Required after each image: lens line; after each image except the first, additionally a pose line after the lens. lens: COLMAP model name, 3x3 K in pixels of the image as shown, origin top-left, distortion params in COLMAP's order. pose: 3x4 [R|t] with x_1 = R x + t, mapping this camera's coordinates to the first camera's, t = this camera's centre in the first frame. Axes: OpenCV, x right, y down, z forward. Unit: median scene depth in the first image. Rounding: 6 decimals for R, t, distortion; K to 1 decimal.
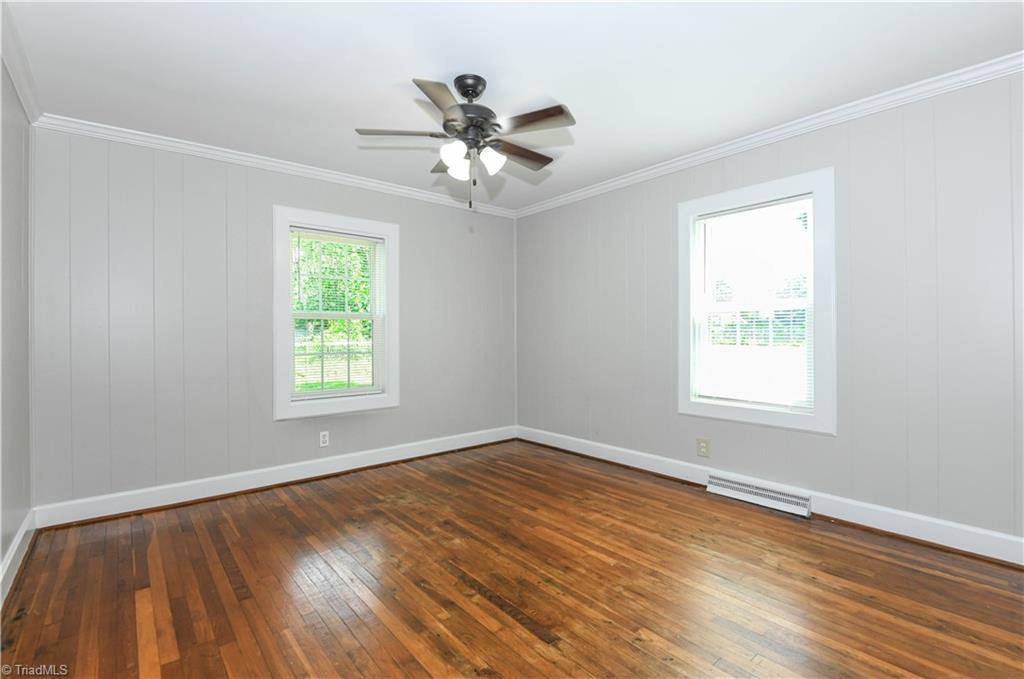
lens RADIAL K [[475.0, 0, 506.0], [0, 475.0, 331.8], [0, 0, 1]] dist [0.000101, -0.000853]
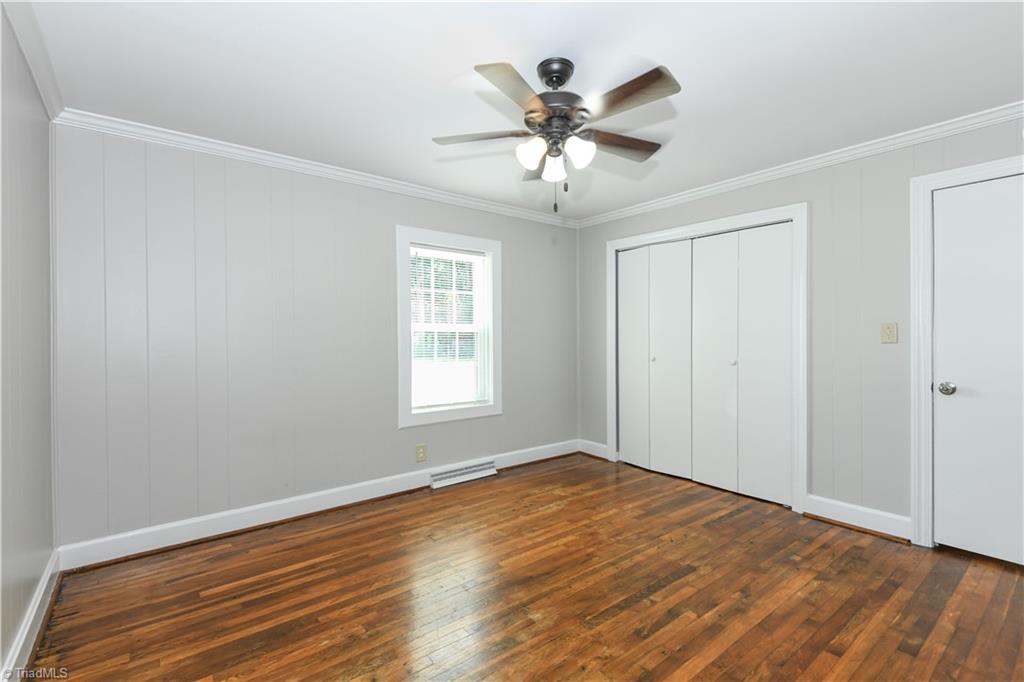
lens RADIAL K [[469.1, 0, 511.4], [0, 469.1, 341.5], [0, 0, 1]] dist [0.021867, -0.001006]
pose [[0.014195, -0.004698, 0.999888, -0.894770], [0.008059, 0.999957, 0.004584, -0.026825], [-0.999867, 0.007993, 0.014232, 1.021847]]
